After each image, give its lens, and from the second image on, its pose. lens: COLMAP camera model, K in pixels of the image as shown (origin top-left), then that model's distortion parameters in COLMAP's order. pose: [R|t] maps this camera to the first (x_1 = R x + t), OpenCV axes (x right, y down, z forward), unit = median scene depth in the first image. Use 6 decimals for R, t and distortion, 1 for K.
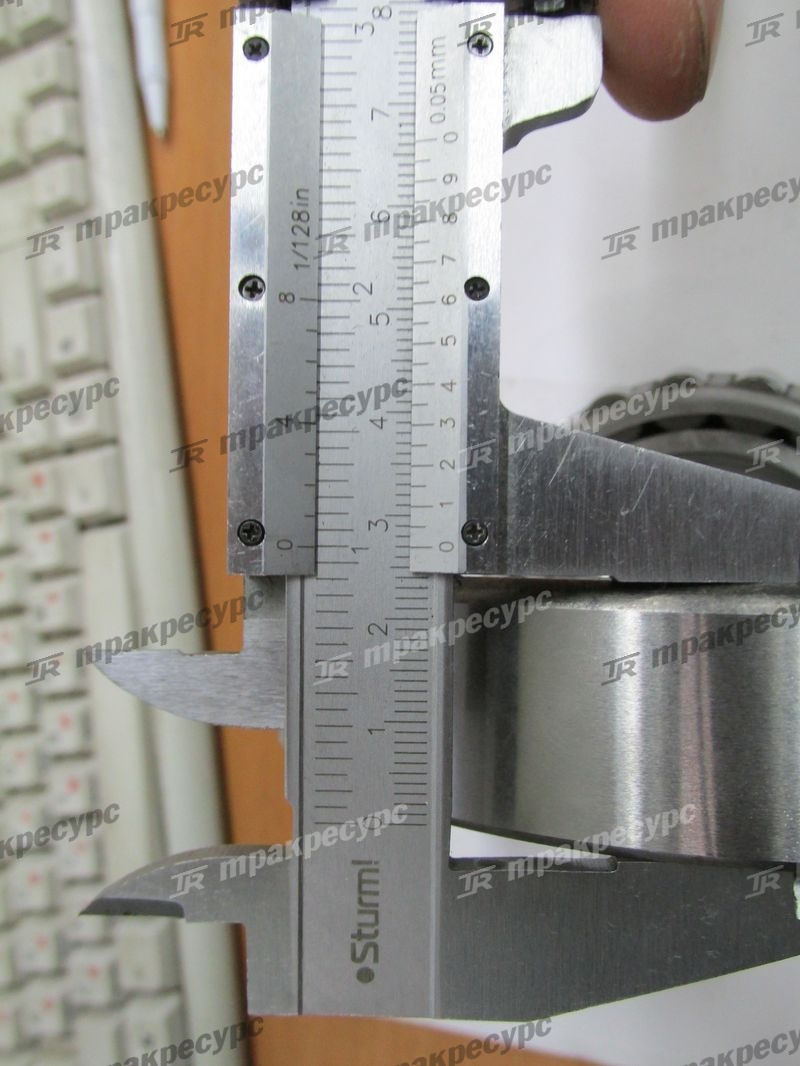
lens RADIAL K [[893.5, 0, 400.0], [0, 893.5, 533.0], [0, 0, 1]] dist [-0.010044, -0.003259]
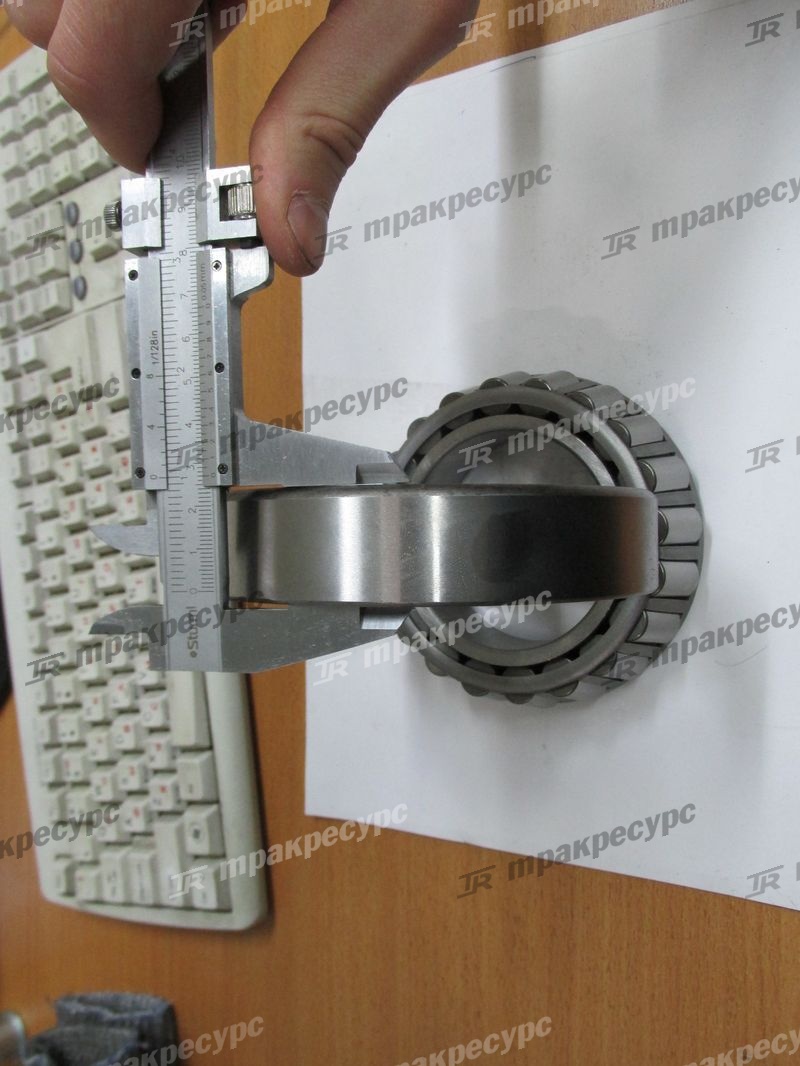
lens RADIAL K [[849.3, 0, 400.0], [0, 849.3, 533.0], [0, 0, 1]] dist [0.009394, 0.002243]
pose [[0.990714, -0.032067, -0.132130, 0.832627], [0.034234, 0.999313, 0.014162, 0.154419], [0.131585, -0.018554, 0.991131, -1.205594]]
